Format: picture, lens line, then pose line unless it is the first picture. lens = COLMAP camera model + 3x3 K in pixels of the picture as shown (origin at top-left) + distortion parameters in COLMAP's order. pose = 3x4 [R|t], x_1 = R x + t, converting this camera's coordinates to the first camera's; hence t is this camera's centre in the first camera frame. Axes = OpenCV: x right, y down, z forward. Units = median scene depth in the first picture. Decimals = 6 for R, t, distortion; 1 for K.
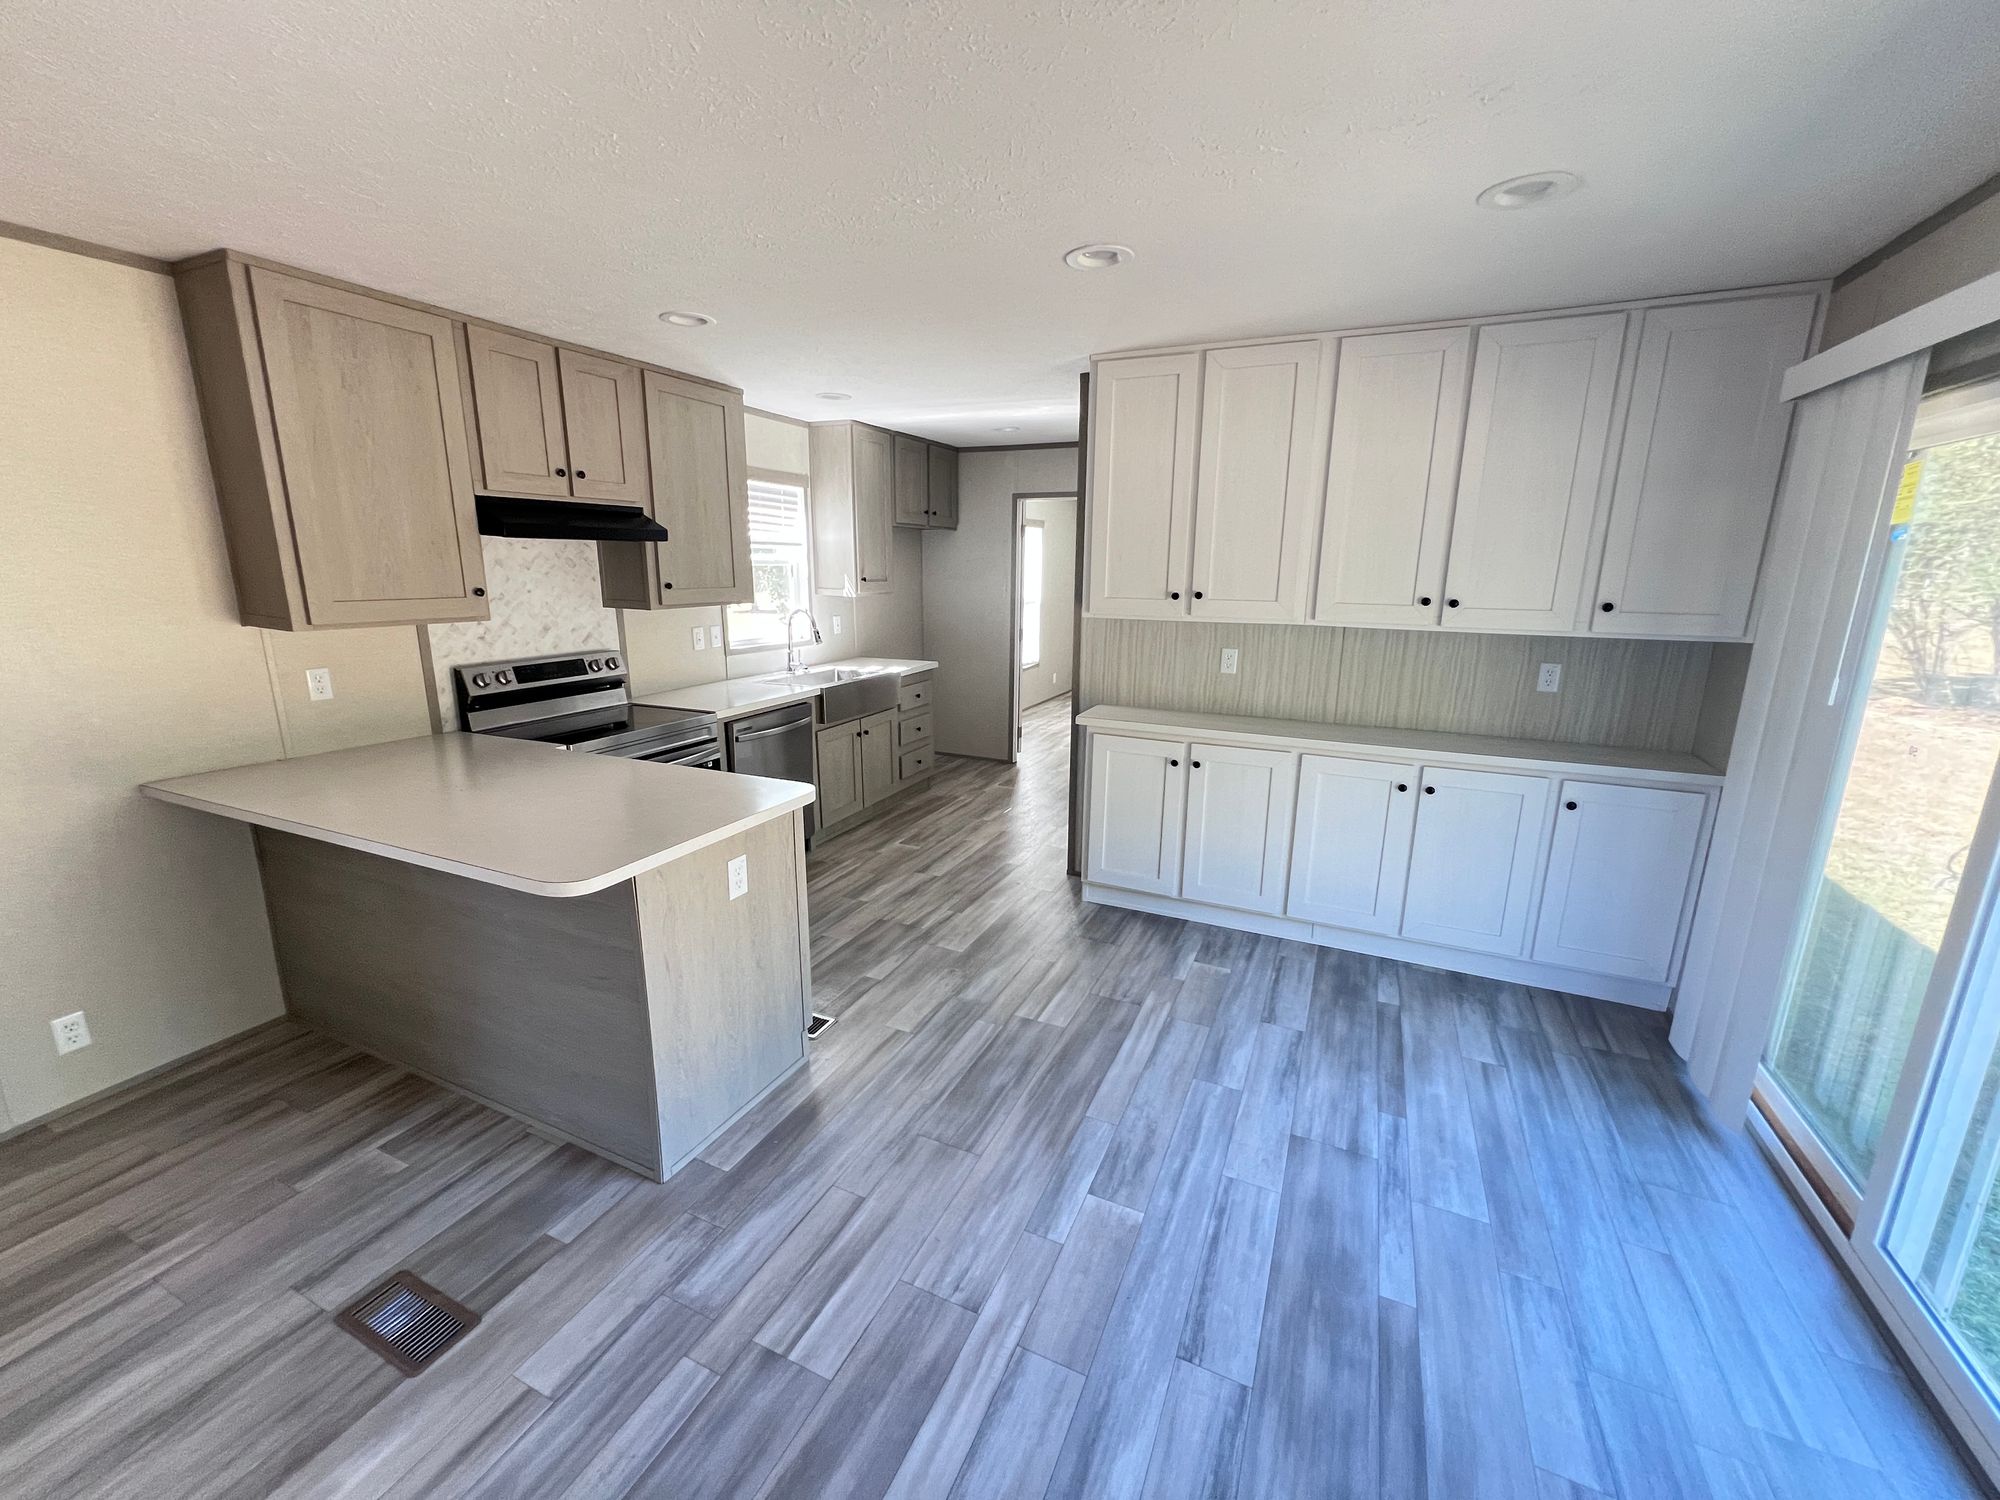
lens RADIAL K [[803.5, 0, 992.1], [0, 803.5, 744.7], [0, 0, 1]] dist [-0.001845, -0.000164]
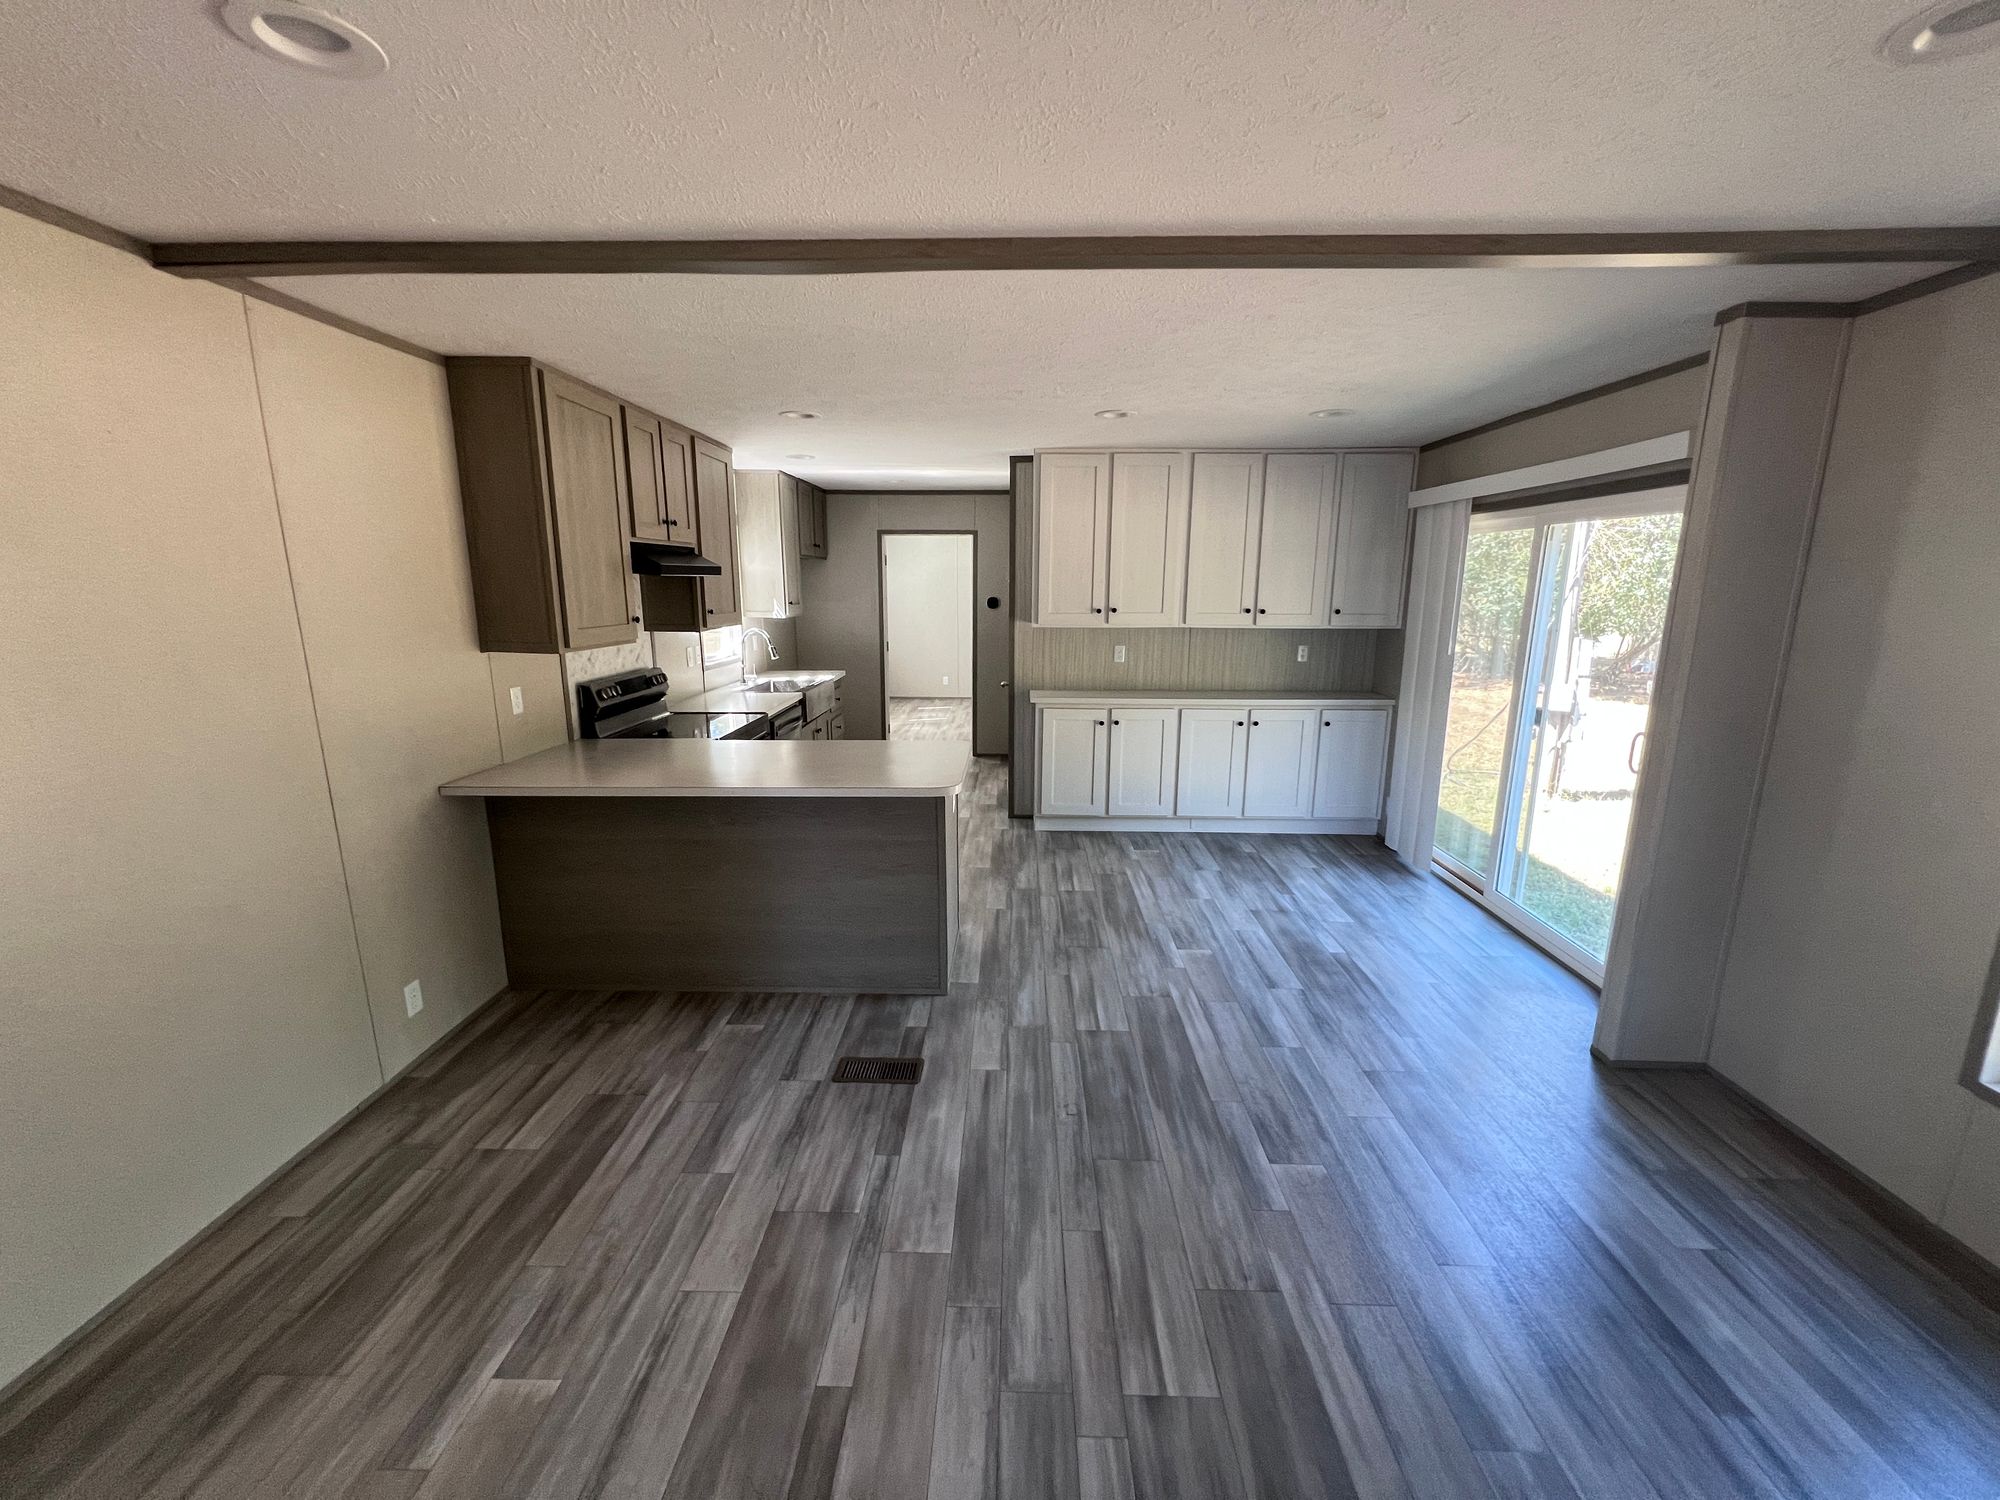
lens RADIAL K [[803.1, 0, 994.0], [0, 803.1, 745.0], [0, 0, 1]] dist [-0.000312, -0.000150]
pose [[0.918578, -0.085844, 0.385805, -0.658615], [0.093995, 0.995570, -0.002277, 0.058886], [-0.383901, 0.038355, 0.922578, -0.358683]]
